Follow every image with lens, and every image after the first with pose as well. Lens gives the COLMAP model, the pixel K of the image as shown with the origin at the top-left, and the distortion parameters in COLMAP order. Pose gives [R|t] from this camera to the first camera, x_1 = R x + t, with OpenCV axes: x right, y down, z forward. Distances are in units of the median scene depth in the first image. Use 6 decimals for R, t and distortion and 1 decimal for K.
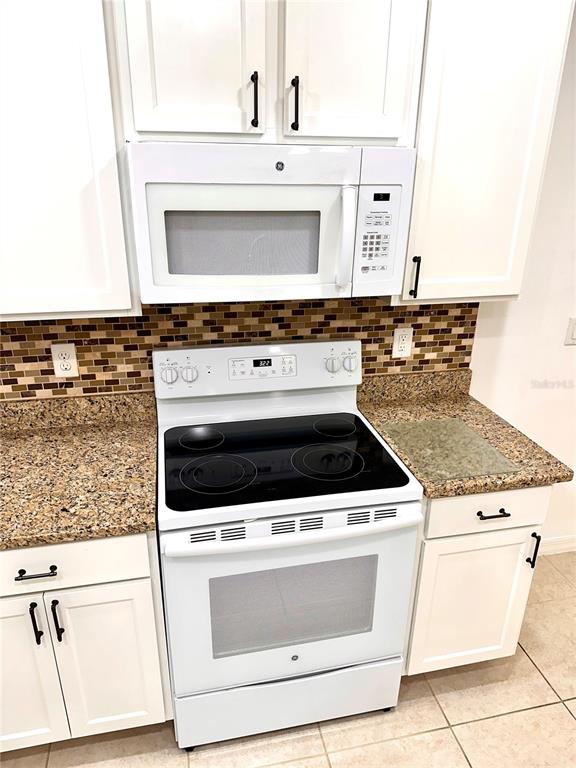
lens RADIAL K [[541.1, 0, 282.8], [0, 541.1, 385.7], [0, 0, 1]] dist [0.068094, -0.073460]
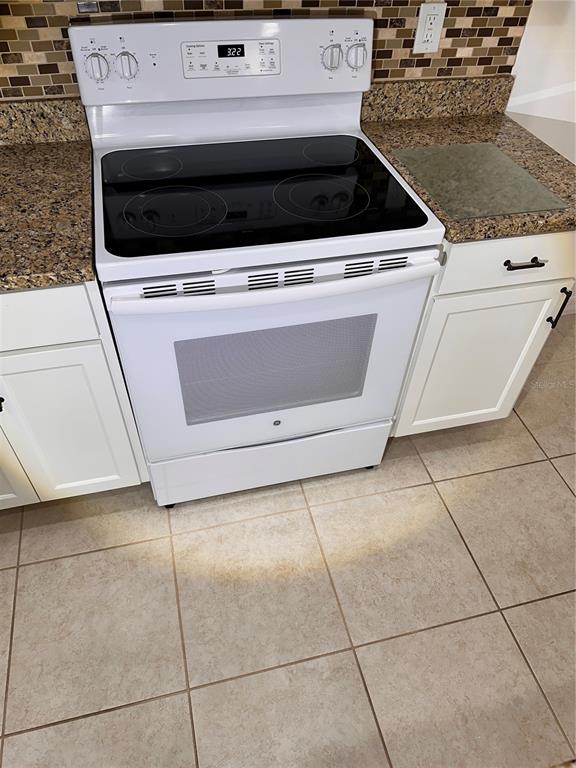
lens RADIAL K [[541.1, 0, 285.3], [0, 541.1, 386.1], [0, 0, 1]] dist [0.068094, -0.073460]
pose [[0.999210, -0.007597, 0.039012, 0.000994], [-0.008582, 0.917166, 0.398414, 0.072600], [-0.038807, -0.398434, 0.916376, 0.180464]]
